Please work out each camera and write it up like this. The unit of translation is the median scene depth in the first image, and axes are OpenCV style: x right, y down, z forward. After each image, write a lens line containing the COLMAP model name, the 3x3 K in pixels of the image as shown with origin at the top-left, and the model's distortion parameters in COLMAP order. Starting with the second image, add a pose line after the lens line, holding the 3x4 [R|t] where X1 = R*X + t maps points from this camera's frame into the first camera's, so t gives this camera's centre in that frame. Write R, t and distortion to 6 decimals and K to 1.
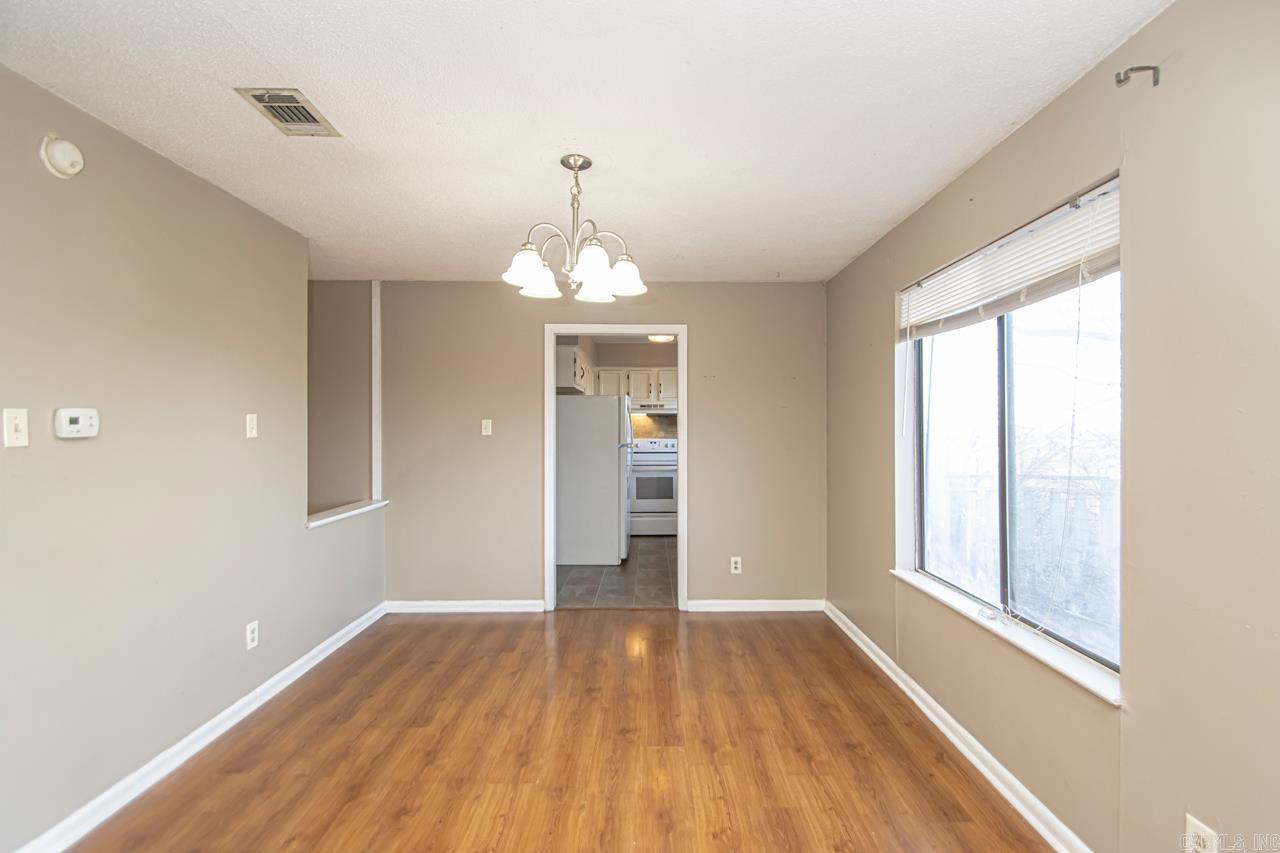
lens RADIAL K [[495.5, 0, 702.0], [0, 495.5, 426.3], [0, 0, 1]] dist [0.000749, 0.000047]
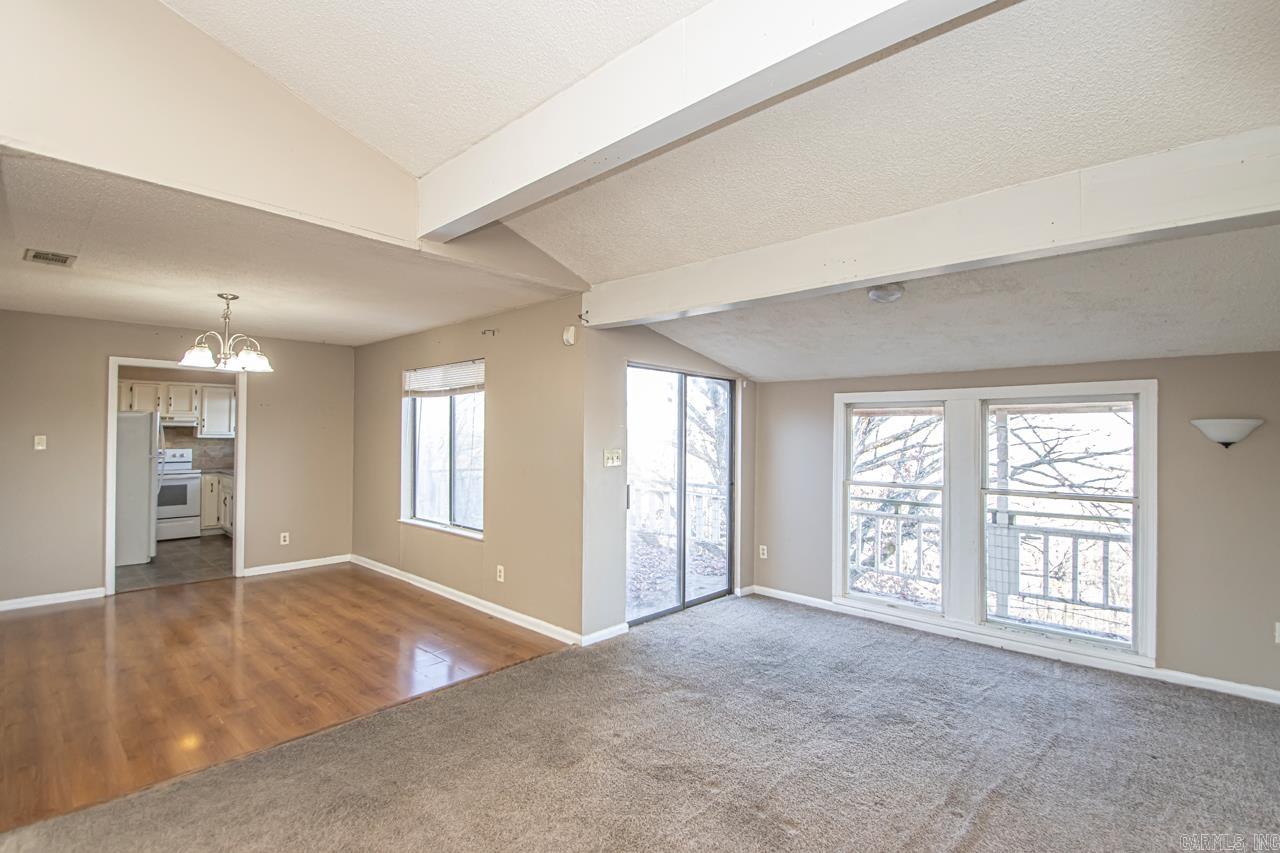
lens RADIAL K [[475.5, 0, 601.8], [0, 475.5, 429.9], [0, 0, 1]] dist [-0.001072, -0.000155]
pose [[0.692794, 0.013264, 0.721013, -0.472885], [-0.010637, 0.999910, -0.008173, -0.047863], [-0.721057, -0.002007, 0.692873, -0.980490]]
